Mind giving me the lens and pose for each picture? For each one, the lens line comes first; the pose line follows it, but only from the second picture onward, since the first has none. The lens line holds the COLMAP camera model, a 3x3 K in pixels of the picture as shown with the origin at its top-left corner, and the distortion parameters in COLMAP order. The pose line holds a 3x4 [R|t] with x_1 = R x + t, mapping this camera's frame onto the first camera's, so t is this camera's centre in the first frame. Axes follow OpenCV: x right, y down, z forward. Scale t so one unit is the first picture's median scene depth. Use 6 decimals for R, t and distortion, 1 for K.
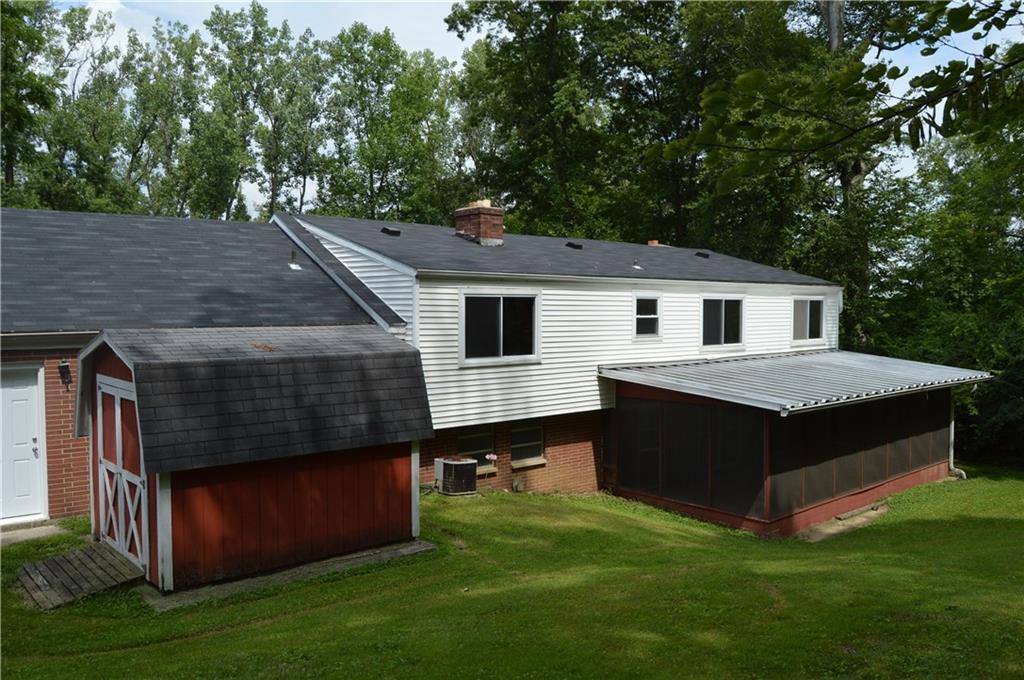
lens RADIAL K [[814.5, 0, 516.3], [0, 814.5, 339.0], [0, 0, 1]] dist [-0.099346, 0.045720]
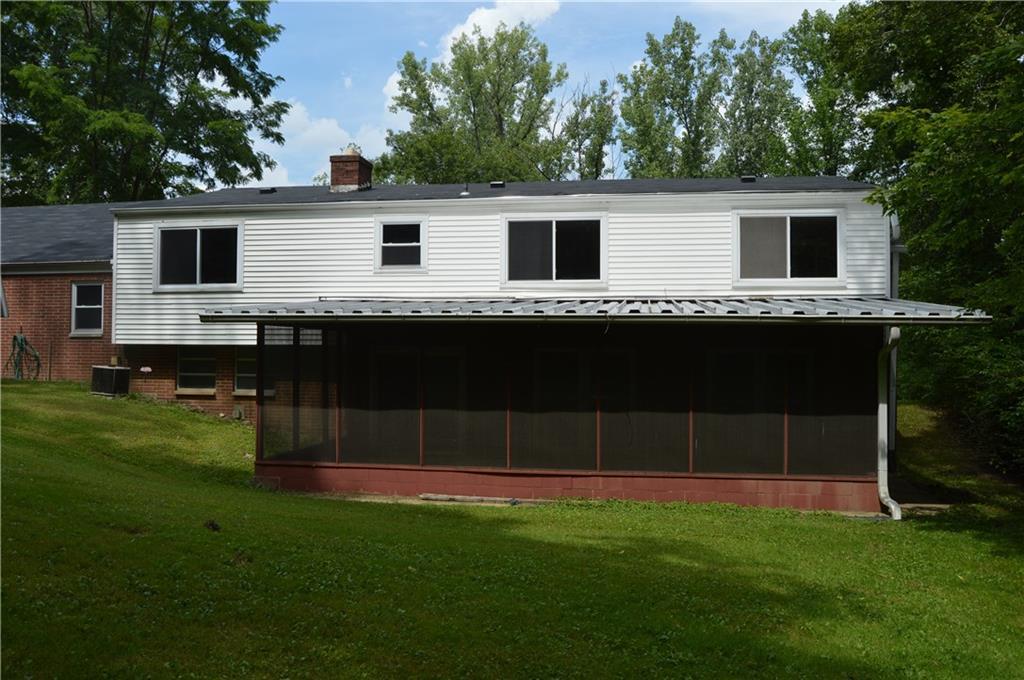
lens RADIAL K [[814.5, 0, 516.3], [0, 814.5, 339.0], [0, 0, 1]] dist [-0.099346, 0.045720]
pose [[0.635705, -0.008277, -0.771888, 0.923722], [-0.037205, 0.998452, -0.041348, 0.105935], [0.771035, 0.055004, 0.634413, 0.564985]]
